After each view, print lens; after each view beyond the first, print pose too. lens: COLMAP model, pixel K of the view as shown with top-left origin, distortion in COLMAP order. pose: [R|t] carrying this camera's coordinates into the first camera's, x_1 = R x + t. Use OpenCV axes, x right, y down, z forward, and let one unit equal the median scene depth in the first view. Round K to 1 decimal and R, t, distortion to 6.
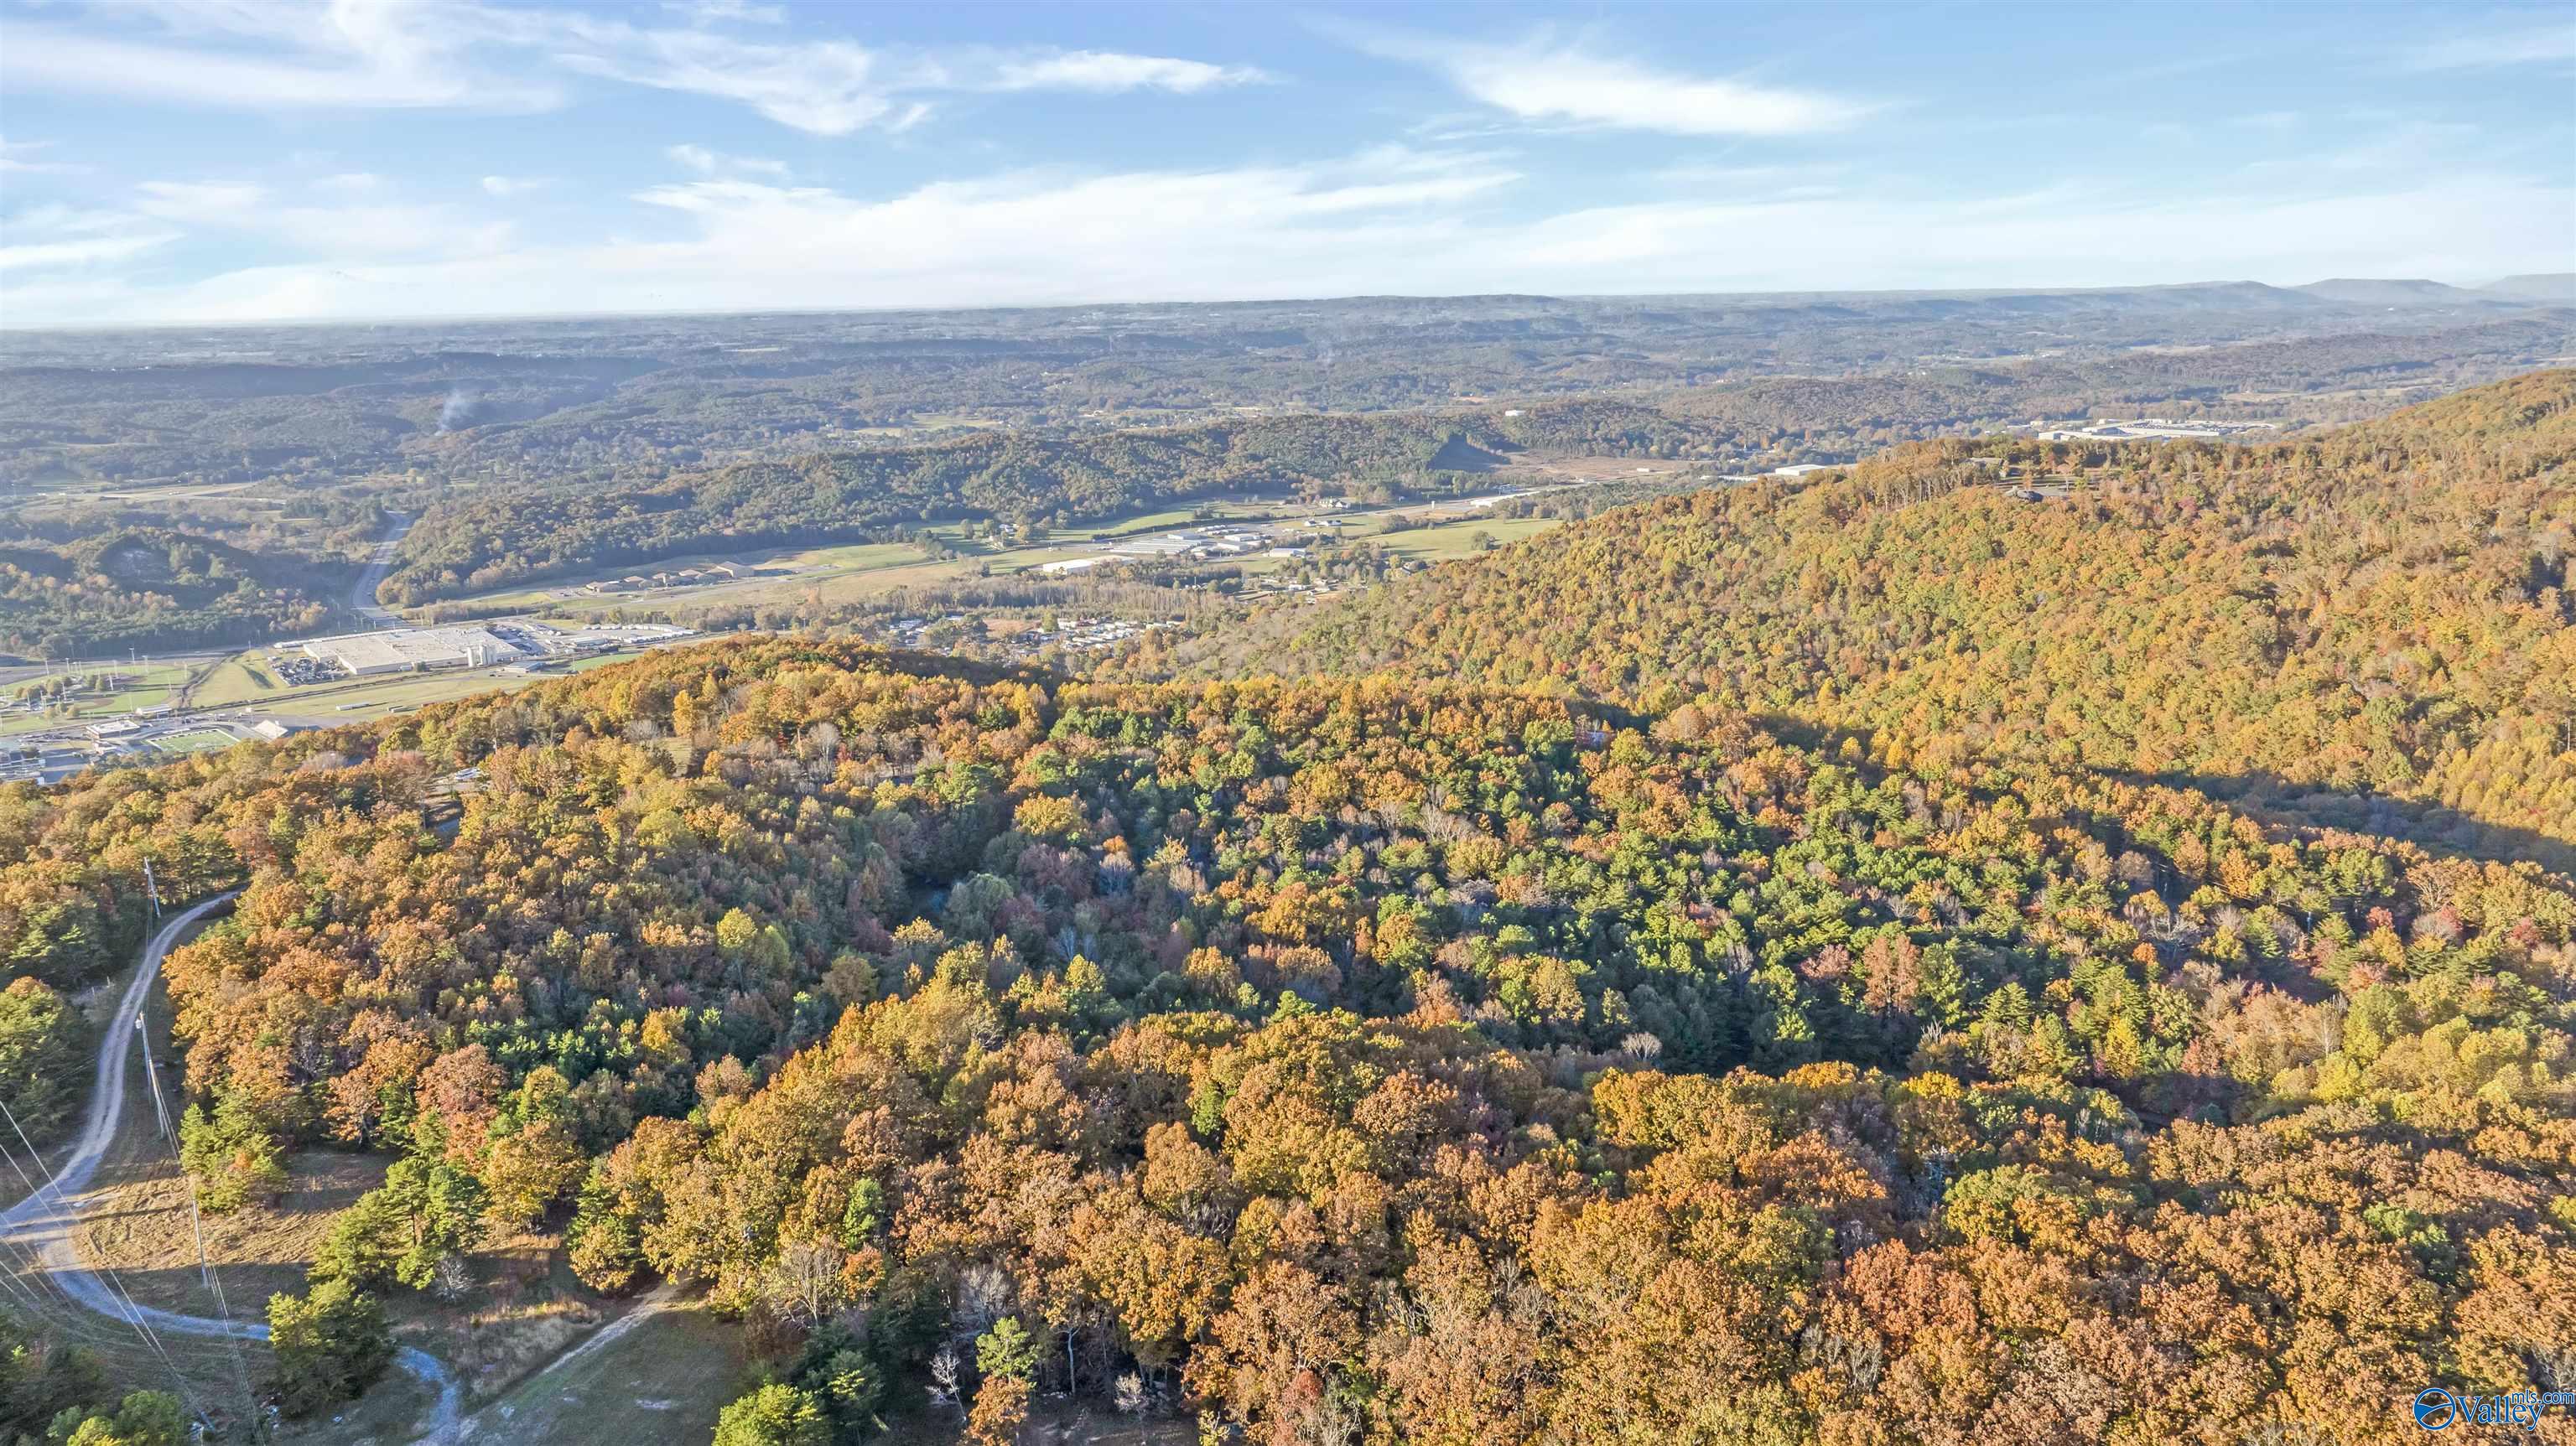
lens RADIAL K [[1812.7, 0, 1281.7], [0, 1812.7, 722.7], [0, 0, 1]] dist [-0.023969, 0.005736]
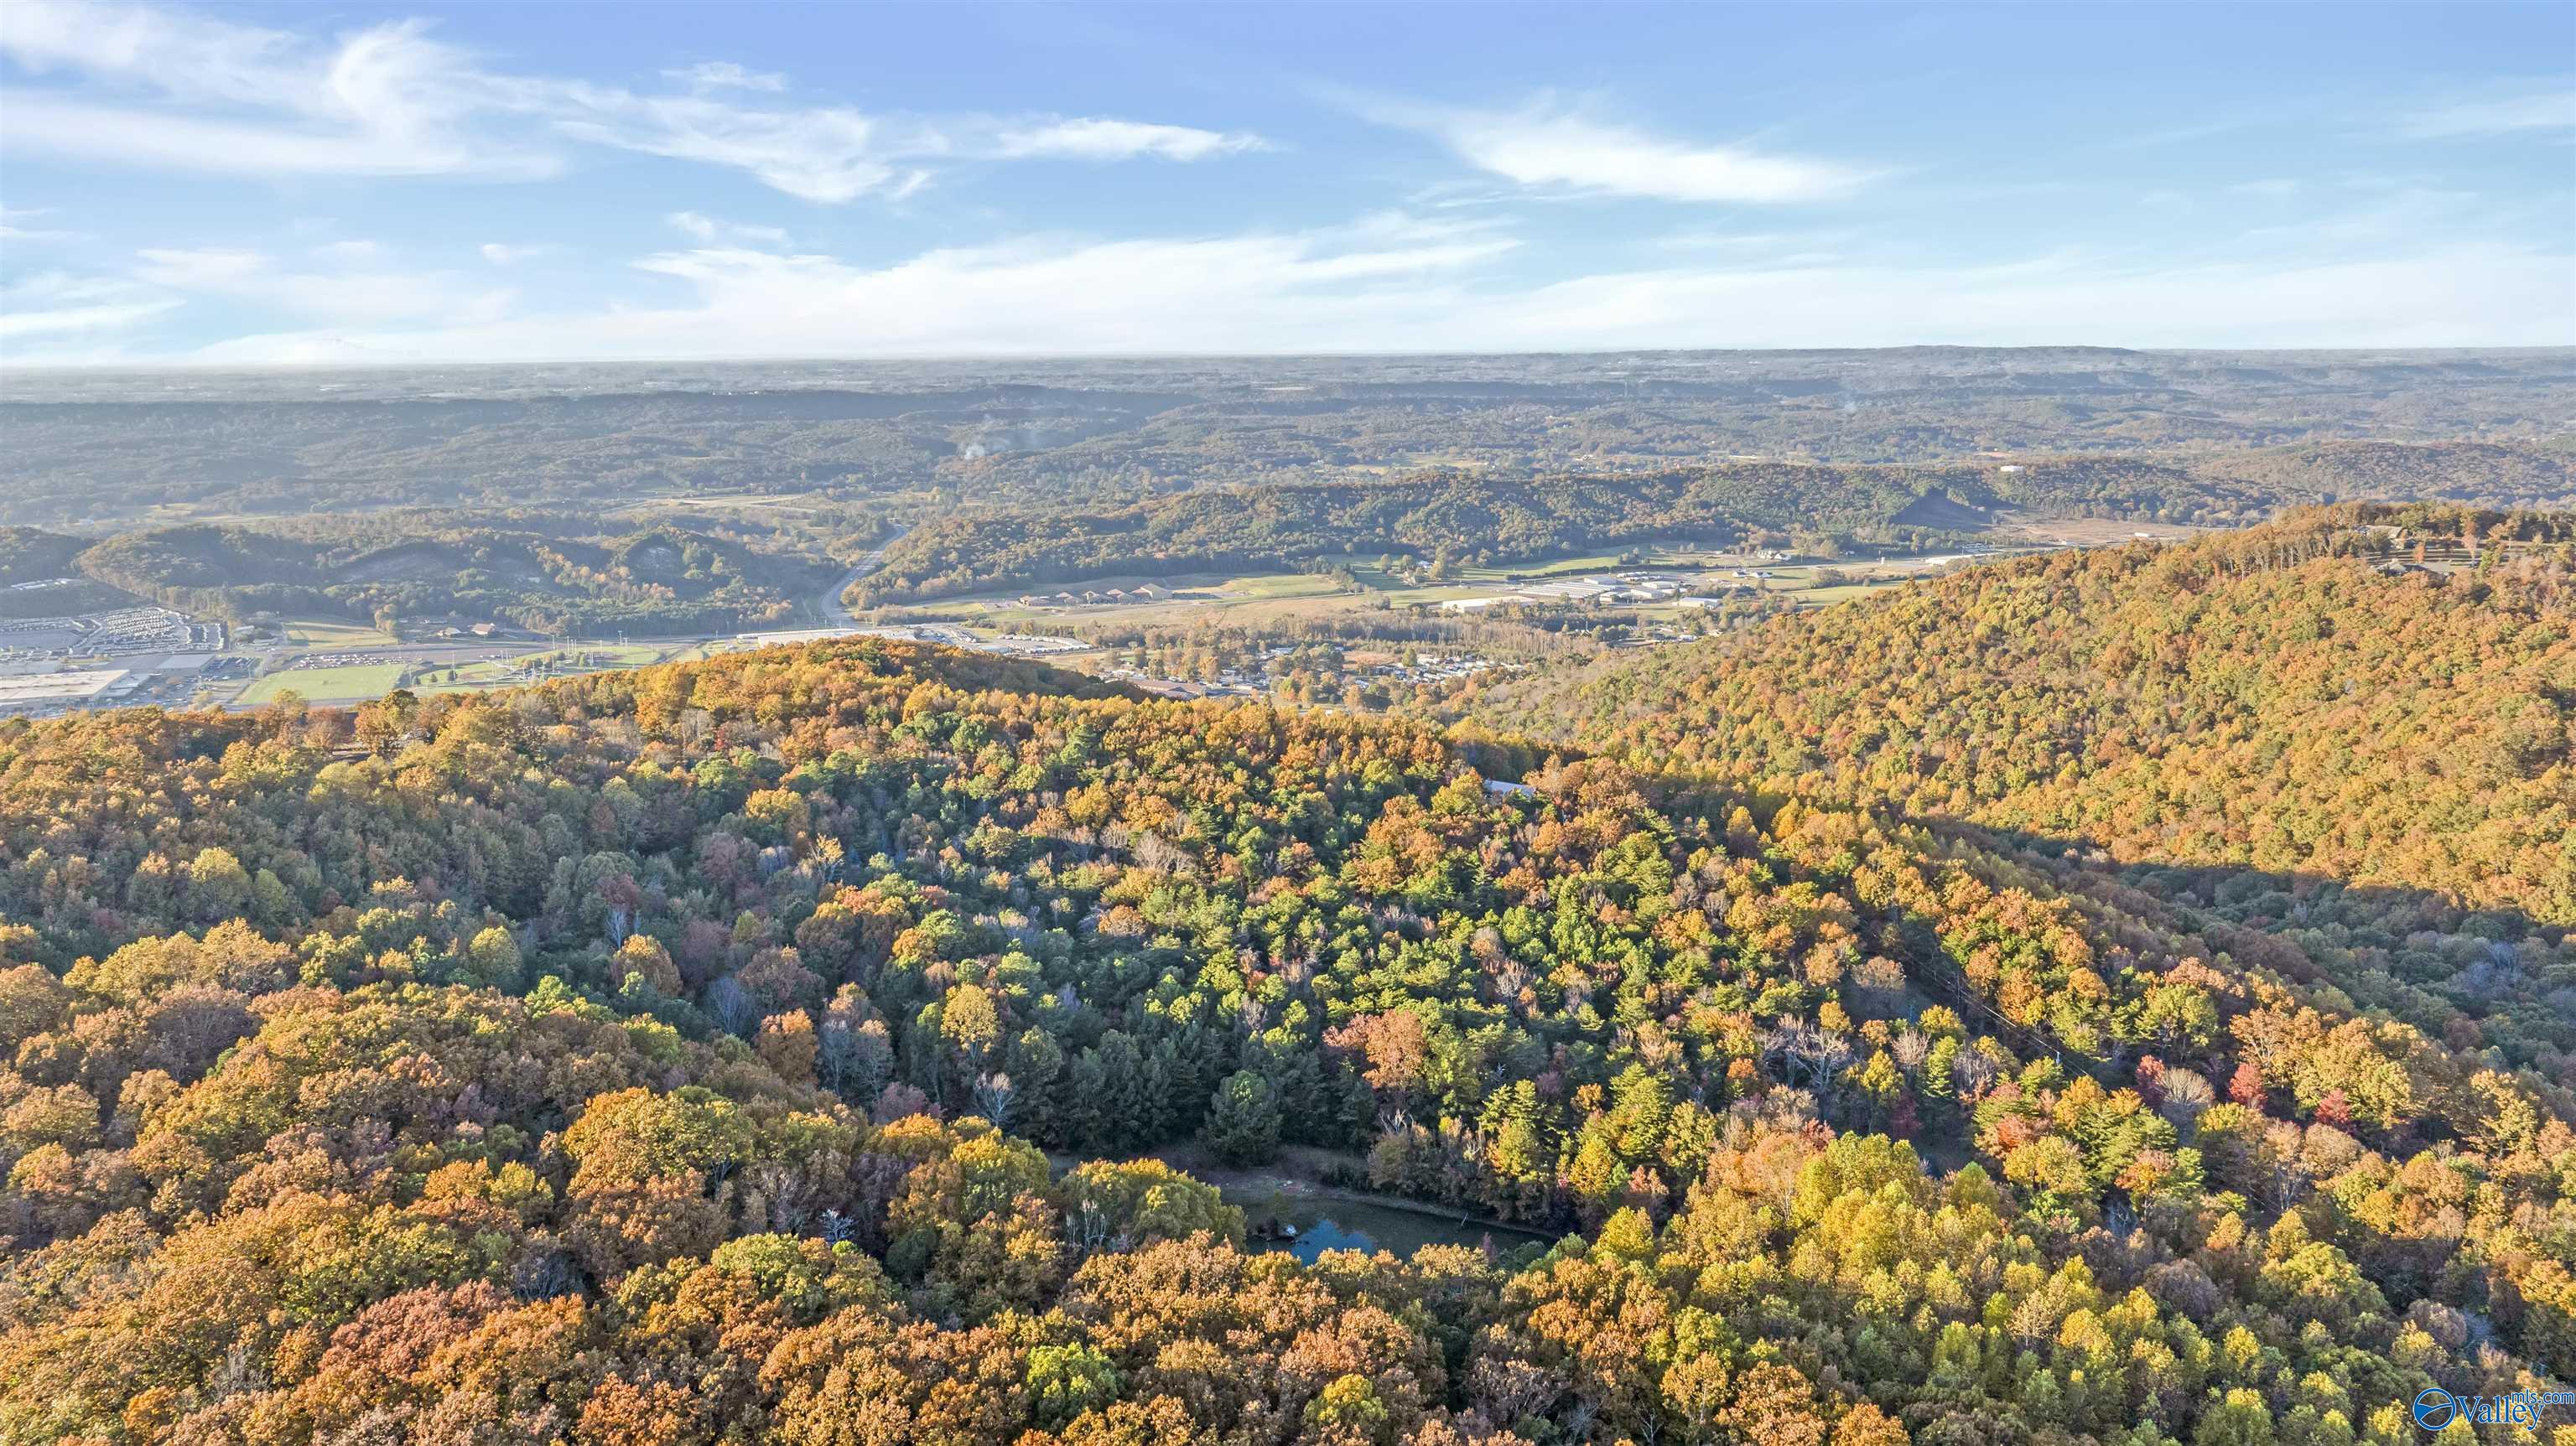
lens RADIAL K [[1812.7, 0, 1286.1], [0, 1812.7, 718.0], [0, 0, 1]] dist [-0.023969, 0.005736]
pose [[0.955922, 0.069419, -0.285297, 0.143899], [-0.077042, 0.996906, -0.015567, -0.001669], [0.283333, 0.036861, 0.958313, 0.035447]]
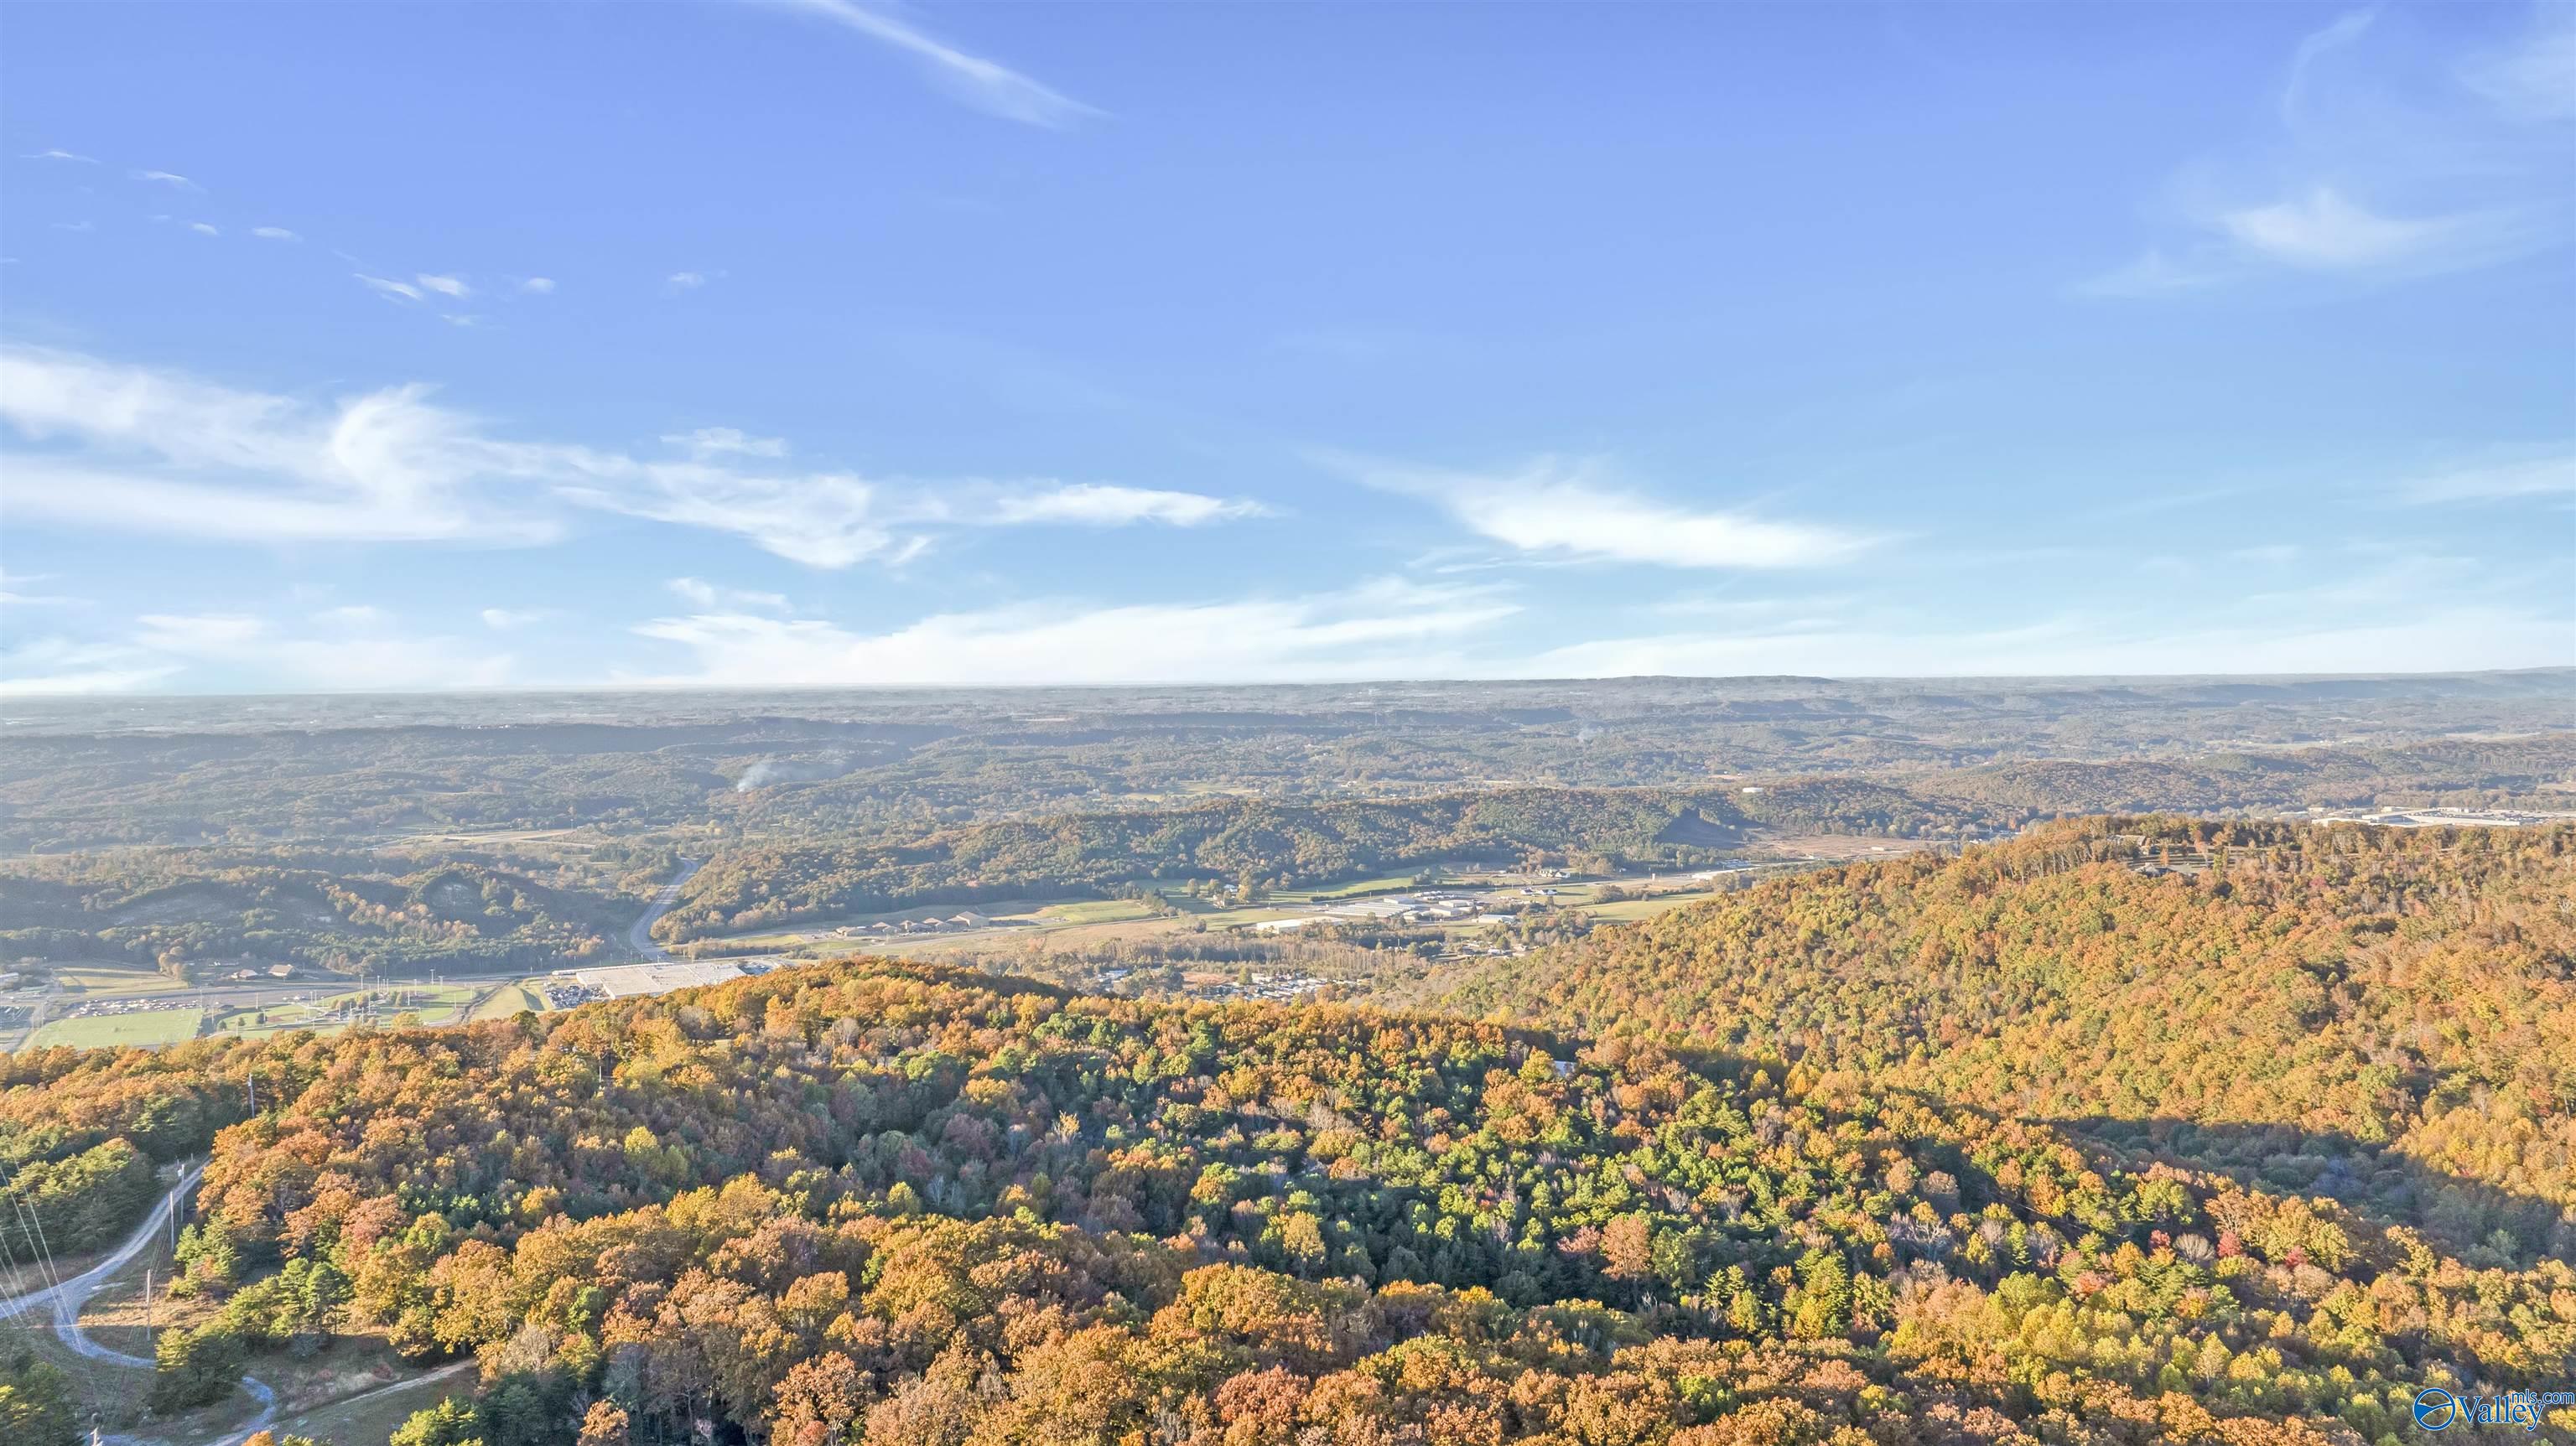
lens RADIAL K [[1812.7, 0, 1283.4], [0, 1812.7, 729.5], [0, 0, 1]] dist [-0.023969, 0.005736]
pose [[0.987949, 0.013492, -0.154193, 0.080432], [-0.044004, 0.979571, -0.196226, 0.013717], [0.148395, 0.200646, 0.968359, -0.053978]]
